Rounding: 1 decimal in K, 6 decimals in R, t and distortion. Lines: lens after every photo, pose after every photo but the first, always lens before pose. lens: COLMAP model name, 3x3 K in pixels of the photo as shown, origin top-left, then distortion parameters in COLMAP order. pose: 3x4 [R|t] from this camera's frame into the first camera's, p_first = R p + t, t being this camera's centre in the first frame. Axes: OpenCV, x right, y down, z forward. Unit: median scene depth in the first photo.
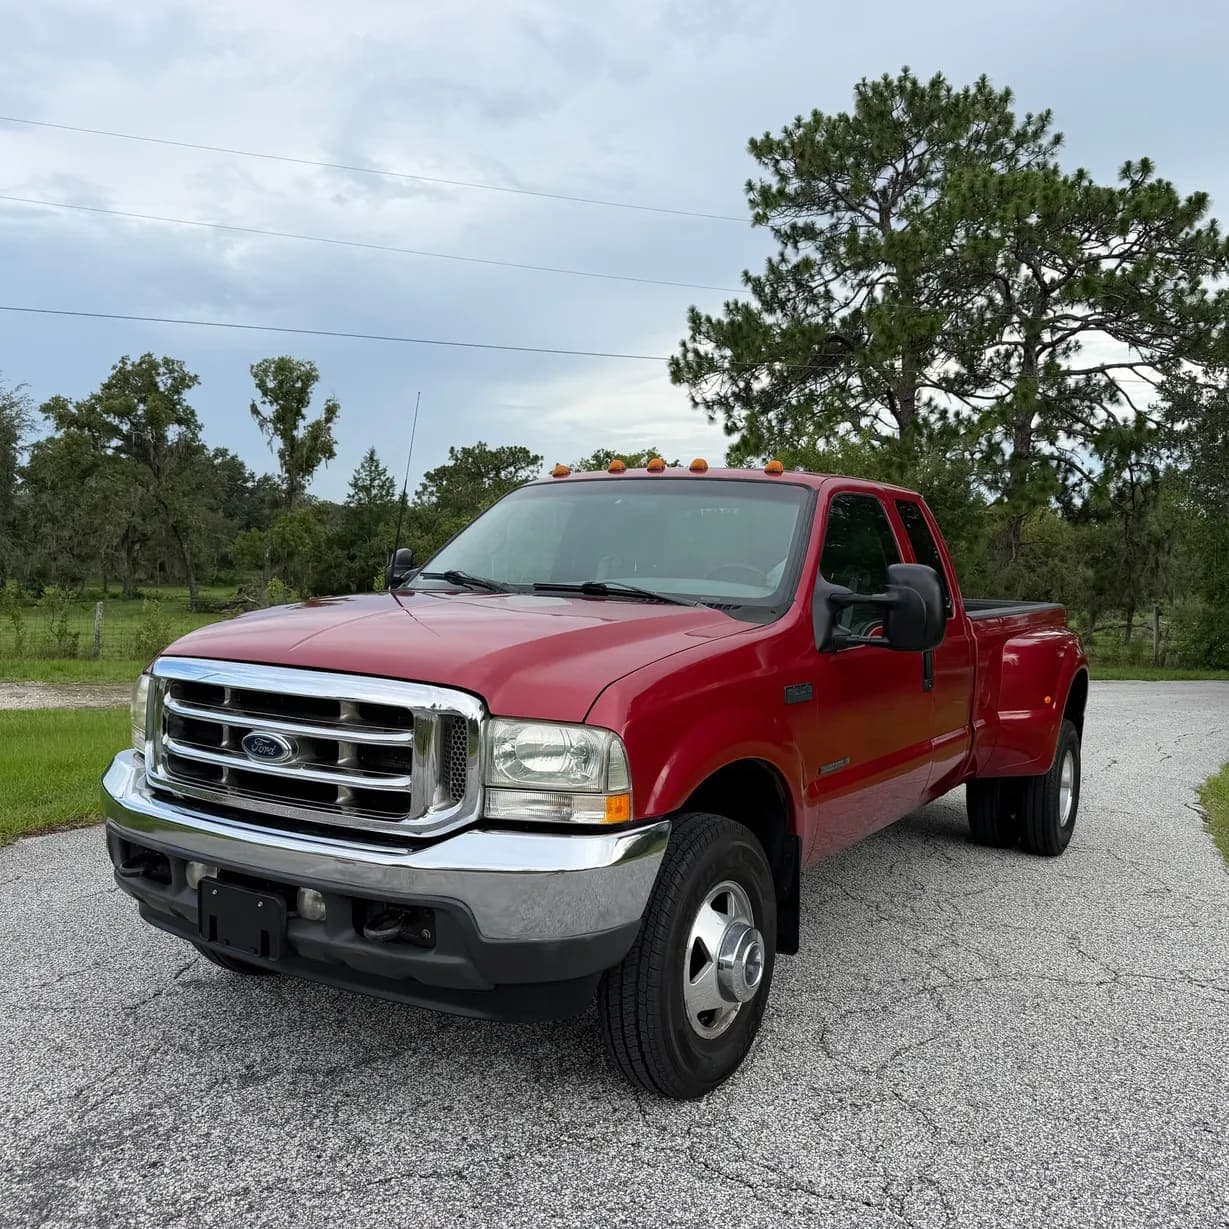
lens RADIAL K [[1166.0, 0, 643.8], [0, 1166.0, 654.8], [0, 0, 1]] dist [0.005525, 0.000000]
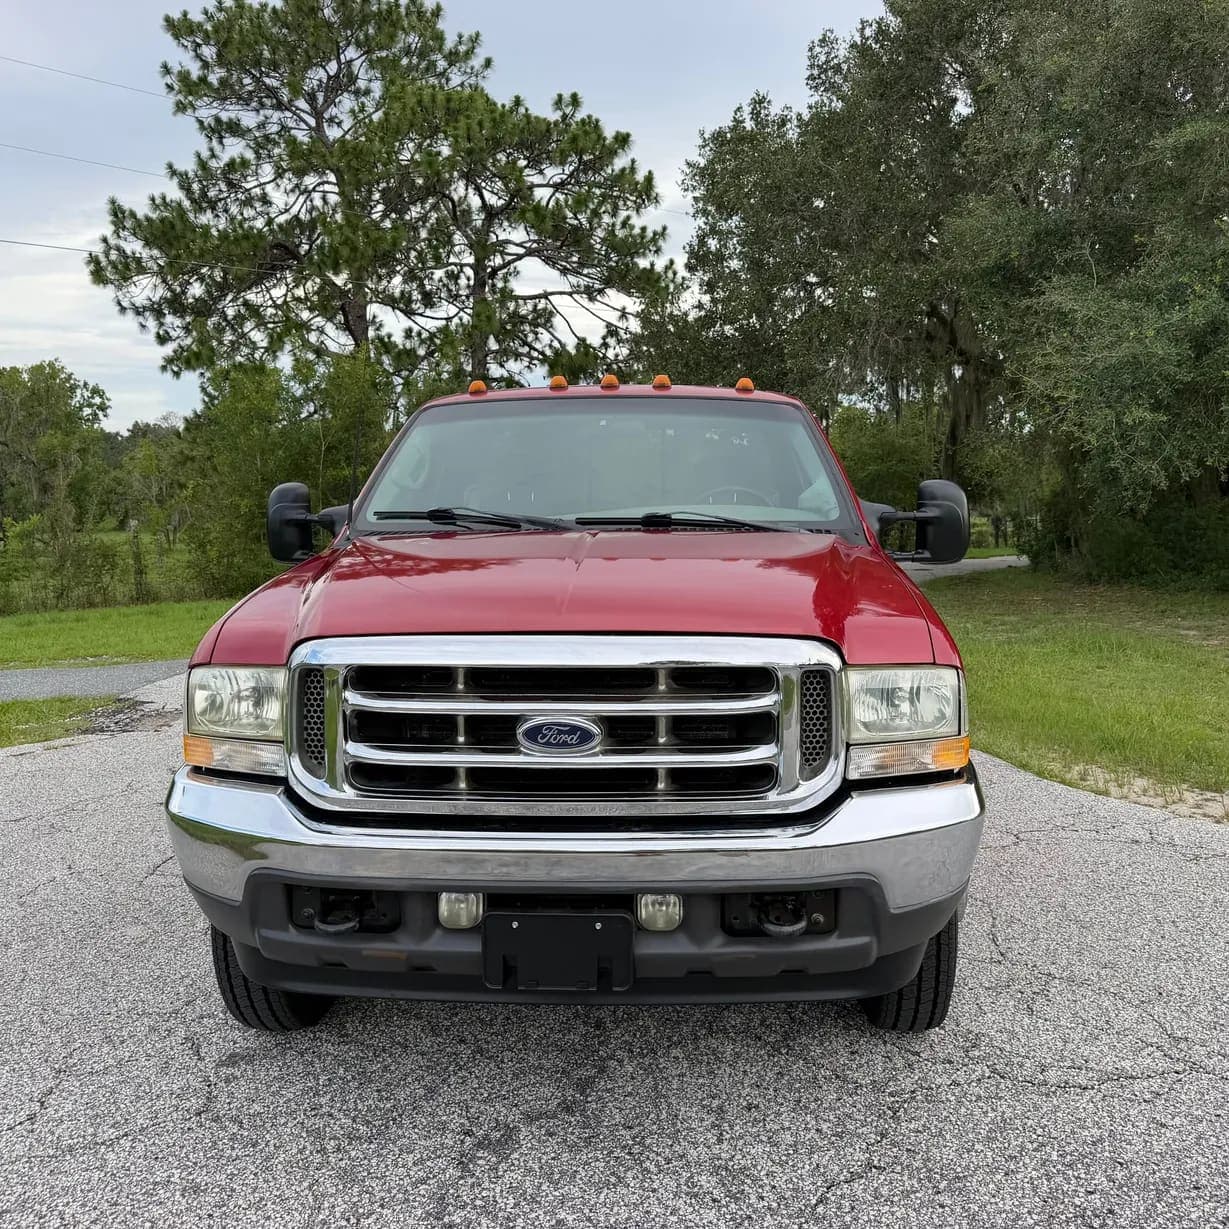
lens RADIAL K [[1166.0, 0, 634.2], [0, 1166.0, 626.4], [0, 0, 1]] dist [0.005525, 0.000000]
pose [[0.880961, -0.084740, 0.465540, -0.048531], [0.063433, 0.996103, 0.061278, -0.003061], [-0.468918, -0.024453, 0.882903, 0.020199]]
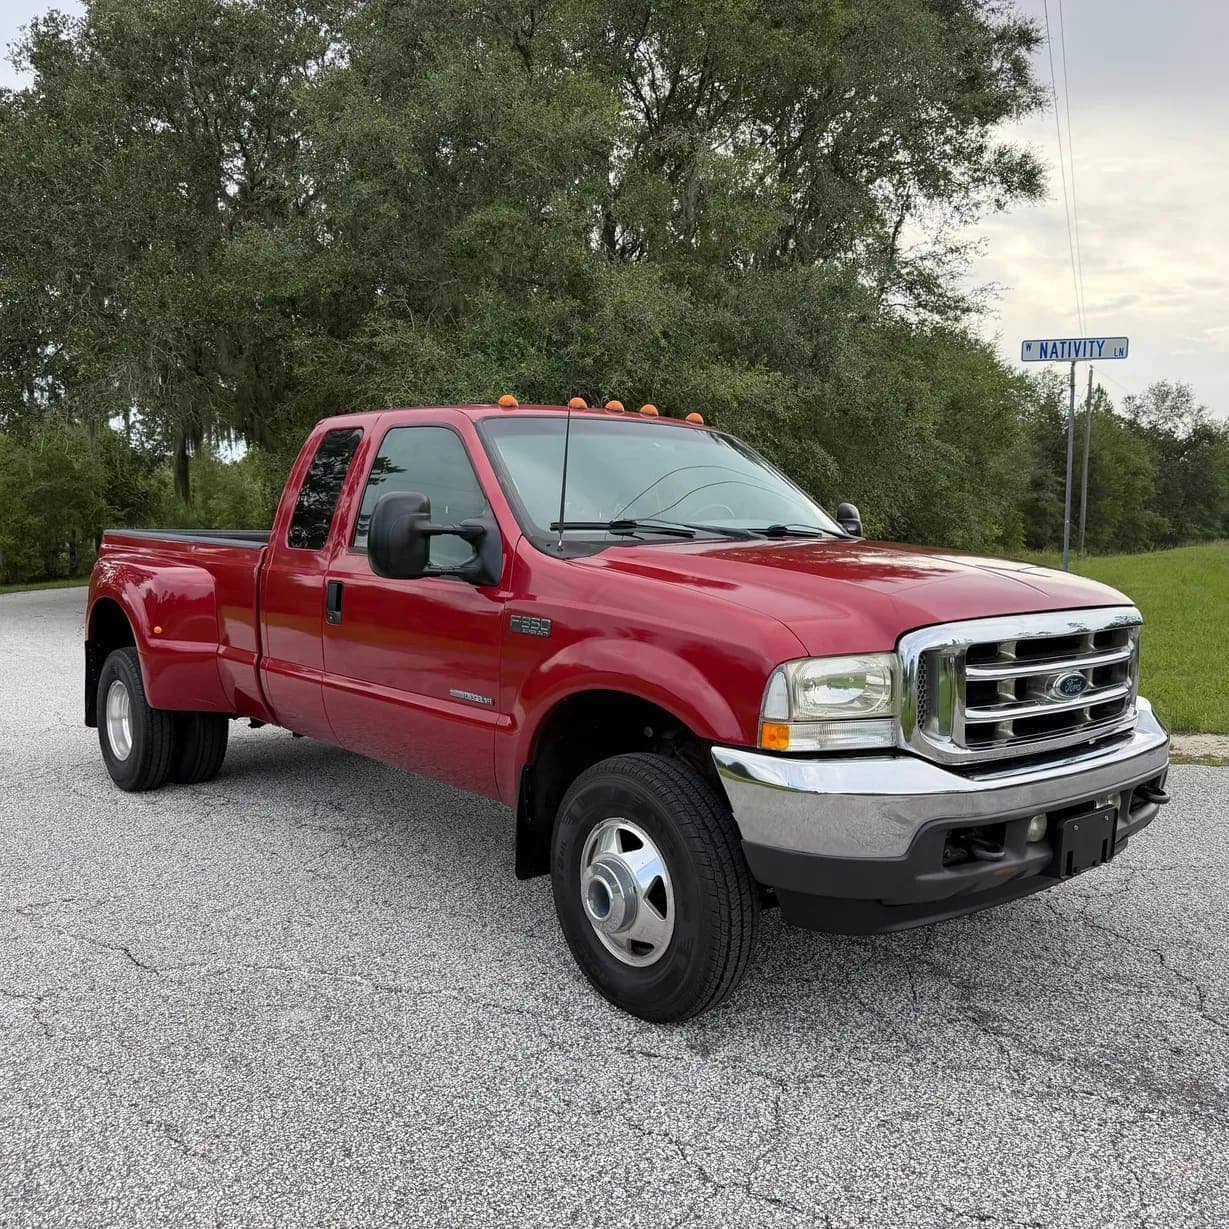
lens RADIAL K [[1166.0, 0, 613.1], [0, 1166.0, 607.7], [0, 0, 1]] dist [0.005525, 0.000000]
pose [[0.349154, -0.098138, 0.931912, -0.112071], [0.067561, 0.994549, 0.079421, -0.008237], [-0.934627, 0.035230, 0.353881, 0.075966]]
